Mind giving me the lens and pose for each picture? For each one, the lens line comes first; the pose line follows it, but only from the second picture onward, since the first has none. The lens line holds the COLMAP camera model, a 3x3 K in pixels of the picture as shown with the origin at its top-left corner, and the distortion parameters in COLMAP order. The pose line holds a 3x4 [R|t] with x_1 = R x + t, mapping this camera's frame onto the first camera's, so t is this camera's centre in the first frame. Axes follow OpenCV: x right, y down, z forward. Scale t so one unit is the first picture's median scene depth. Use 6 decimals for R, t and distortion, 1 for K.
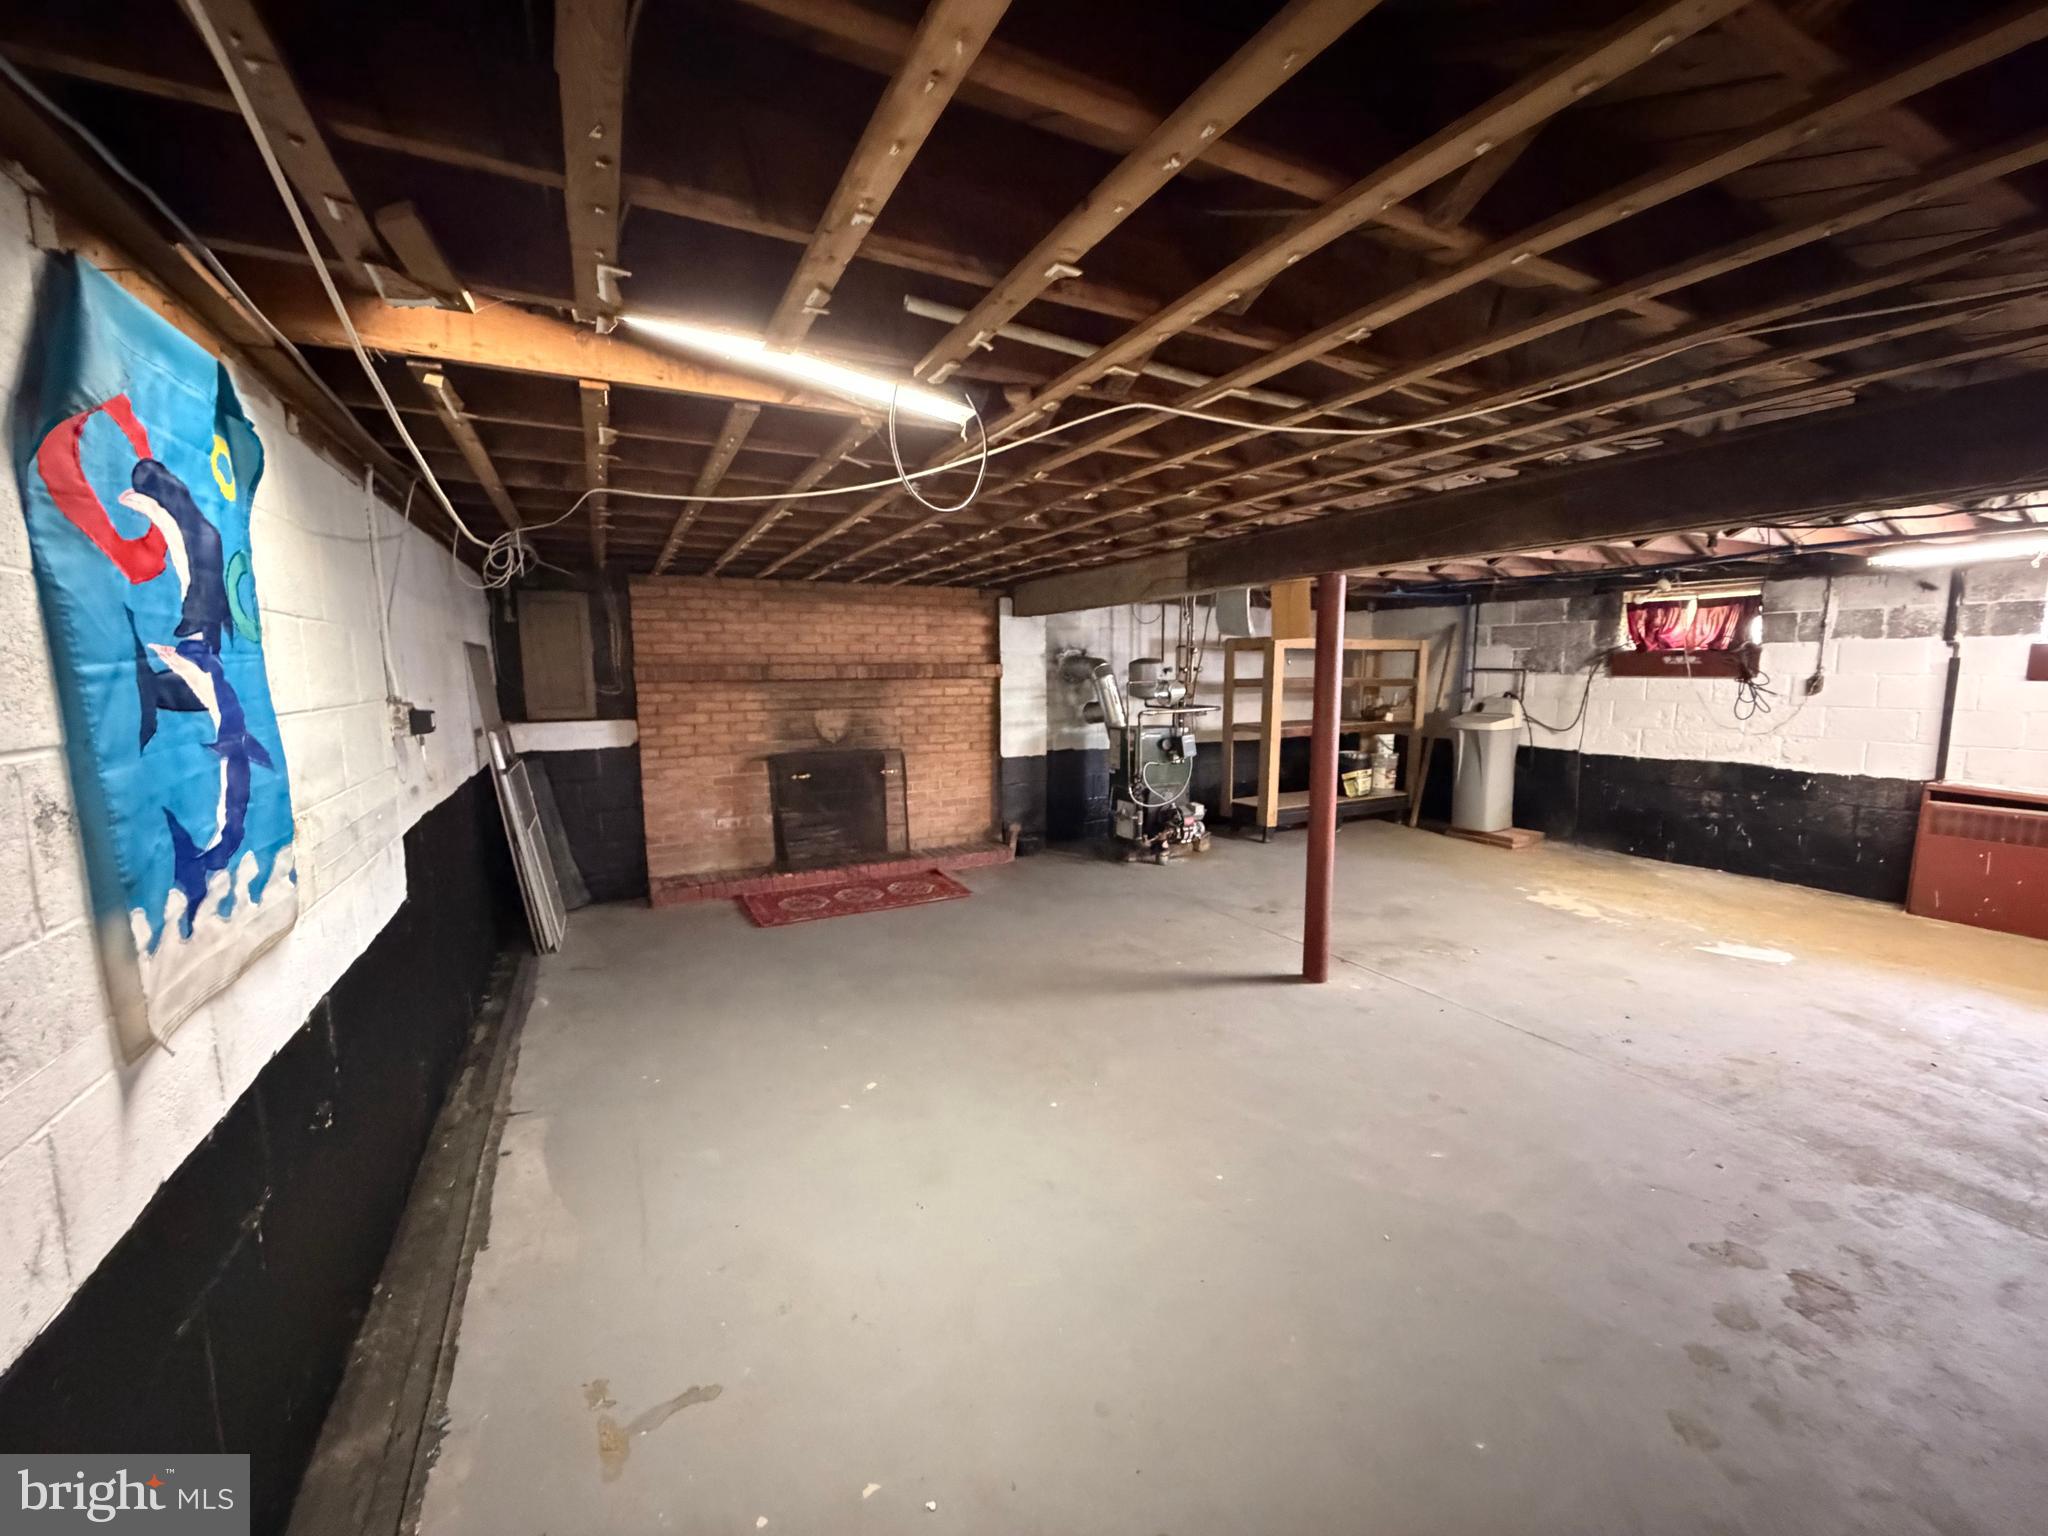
lens RADIAL K [[814.1, 0, 1025.1], [0, 814.1, 772.2], [0, 0, 1]] dist [-0.003443, 0.000452]
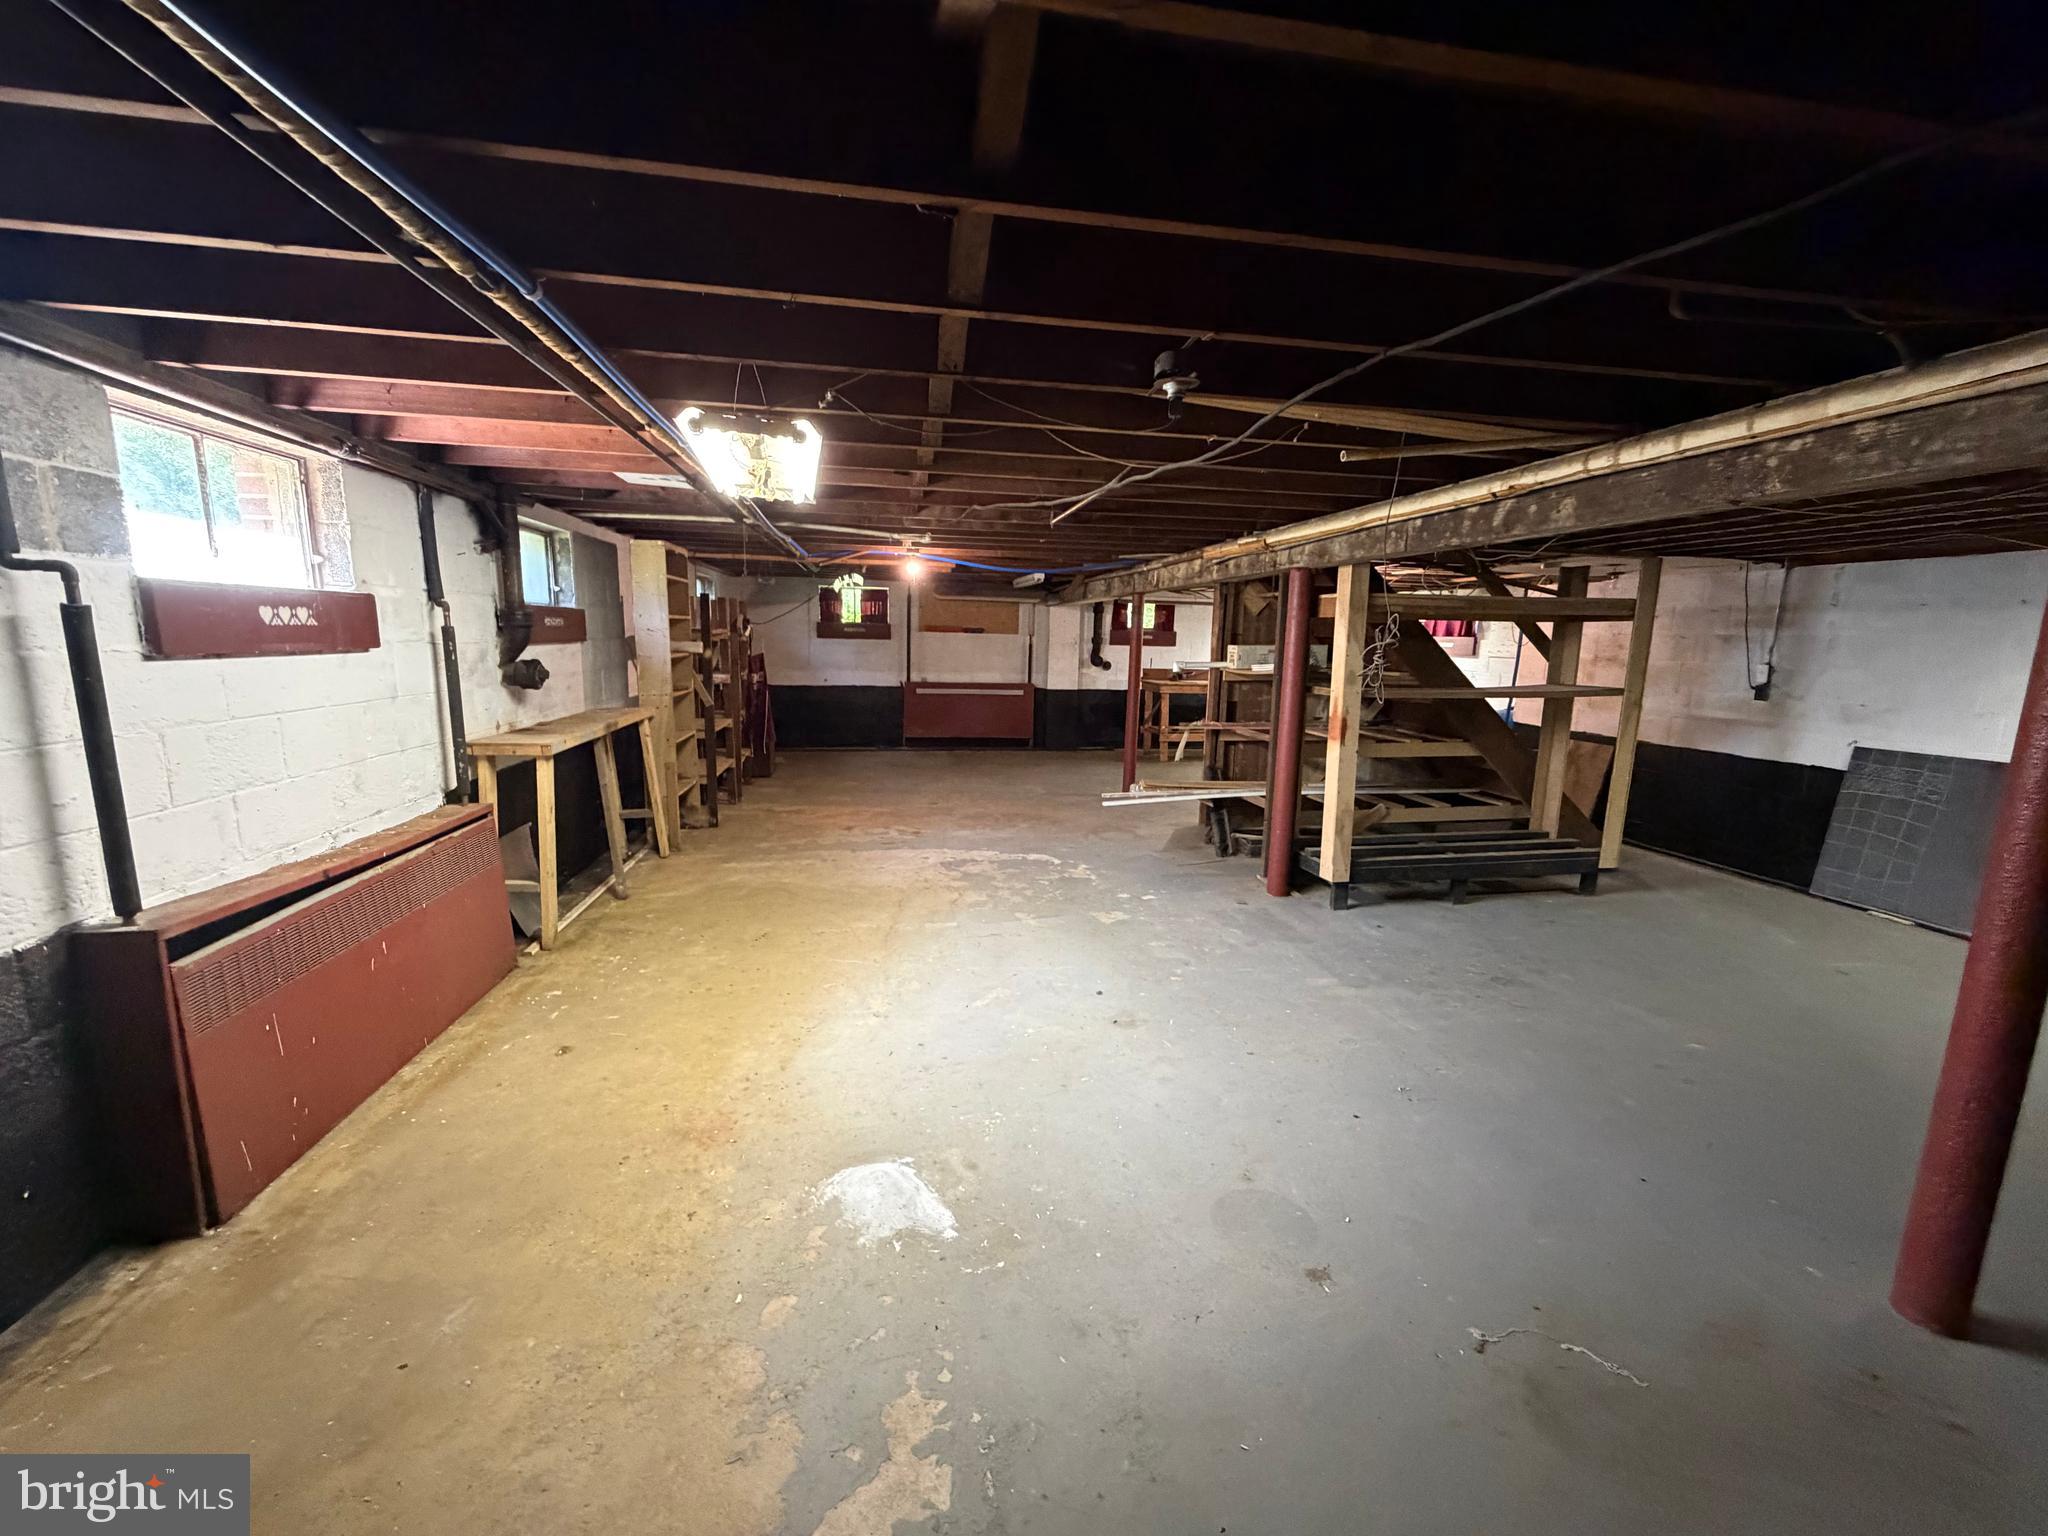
lens RADIAL K [[814.1, 0, 1029.1], [0, 814.1, 767.7], [0, 0, 1]] dist [-0.003443, 0.000452]
pose [[-0.953646, -0.062982, 0.294265, 0.655008], [0.025012, 0.957881, 0.286075, -0.179196], [-0.299889, 0.280175, -0.911904, 1.329829]]
